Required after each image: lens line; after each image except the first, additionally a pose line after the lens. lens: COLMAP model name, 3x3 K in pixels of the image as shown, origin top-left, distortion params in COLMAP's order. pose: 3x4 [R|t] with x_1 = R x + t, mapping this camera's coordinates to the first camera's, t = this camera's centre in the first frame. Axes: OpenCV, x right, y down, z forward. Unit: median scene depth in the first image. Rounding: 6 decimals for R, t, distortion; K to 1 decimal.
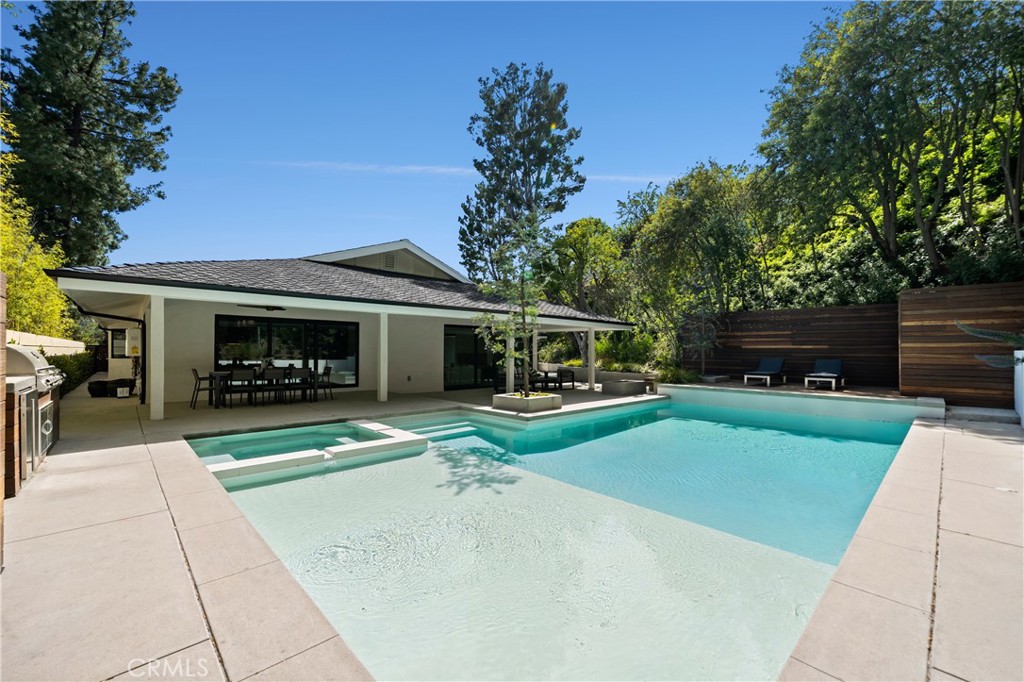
lens RADIAL K [[413.1, 0, 535.2], [0, 413.1, 352.1], [0, 0, 1]] dist [-0.003357, 0.000401]
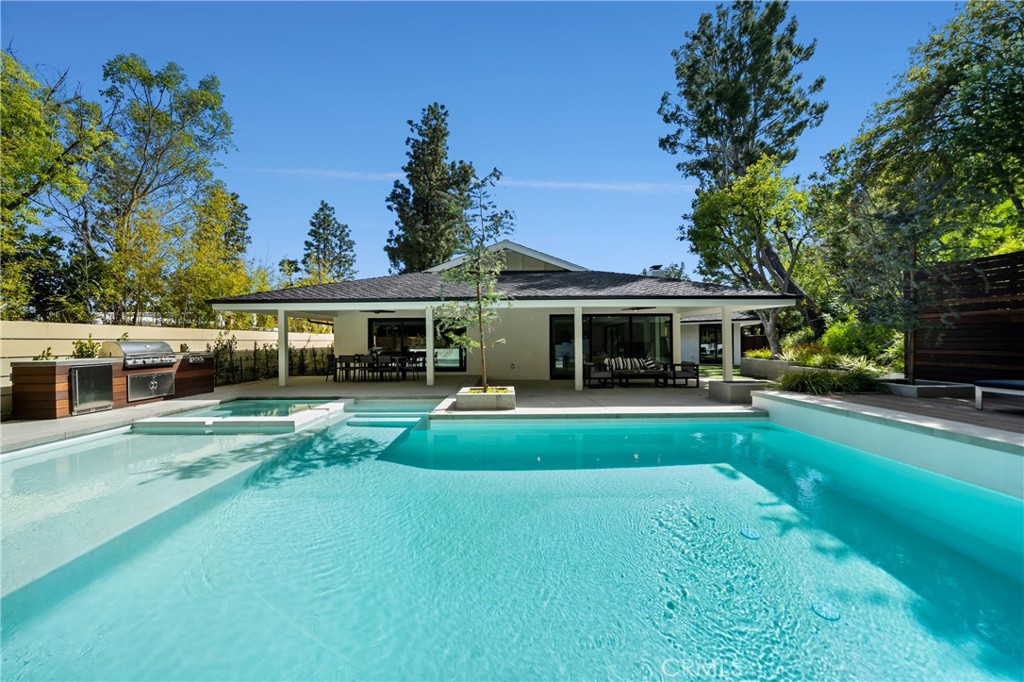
lens RADIAL K [[360.7, 0, 512.7], [0, 360.7, 342.4], [0, 0, 1]] dist [0.000800, 0.000033]
pose [[0.719563, -0.008607, -0.694374, 0.560412], [0.009620, 0.999951, -0.002425, 0.004429], [0.694361, -0.004936, 0.719610, 0.480737]]
